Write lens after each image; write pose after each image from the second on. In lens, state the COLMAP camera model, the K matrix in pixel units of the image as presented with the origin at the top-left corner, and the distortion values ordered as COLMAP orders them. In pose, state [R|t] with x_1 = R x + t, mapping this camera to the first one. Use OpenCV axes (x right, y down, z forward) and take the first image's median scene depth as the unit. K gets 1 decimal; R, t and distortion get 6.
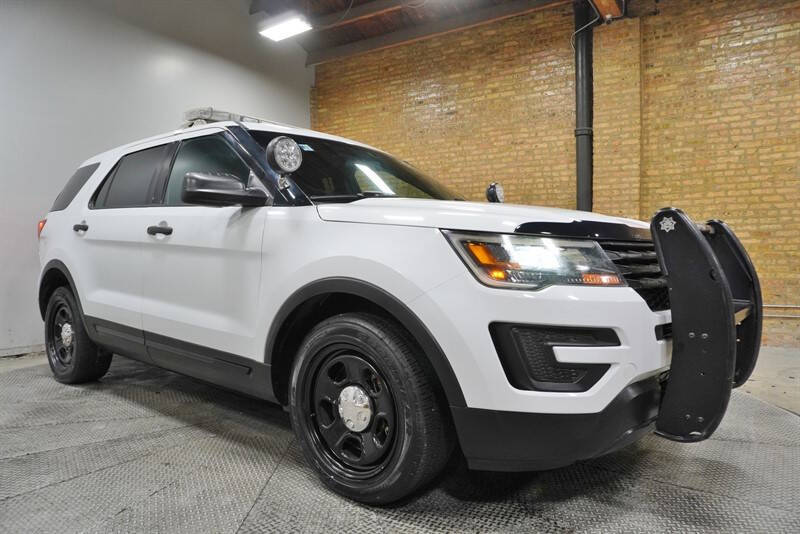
lens RADIAL K [[534.4, 0, 397.3], [0, 534.4, 264.5], [0, 0, 1]] dist [-0.046020, 0.029735]
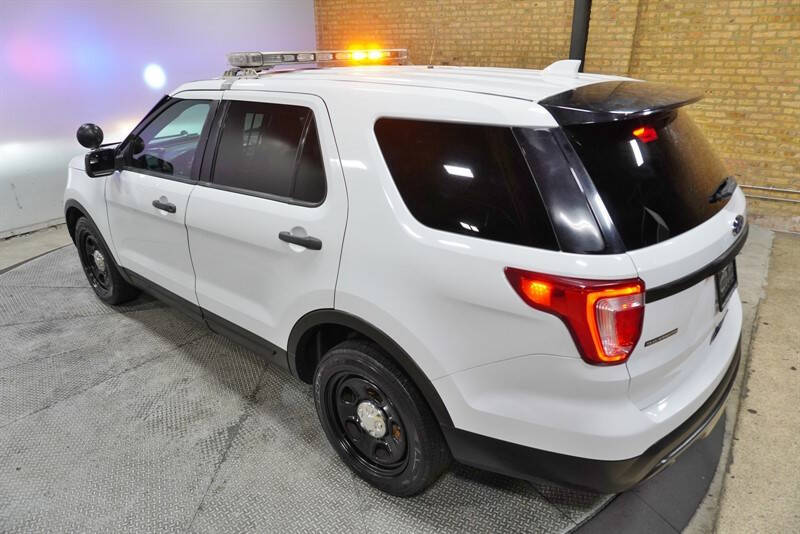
lens RADIAL K [[534.4, 0, 398.2], [0, 534.4, 264.5], [0, 0, 1]] dist [-0.046020, 0.029735]
pose [[0.998320, 0.020908, -0.054039, 0.080033], [0.000046, 0.932343, 0.361574, -0.143278], [0.057943, -0.360969, 0.930776, -0.097898]]
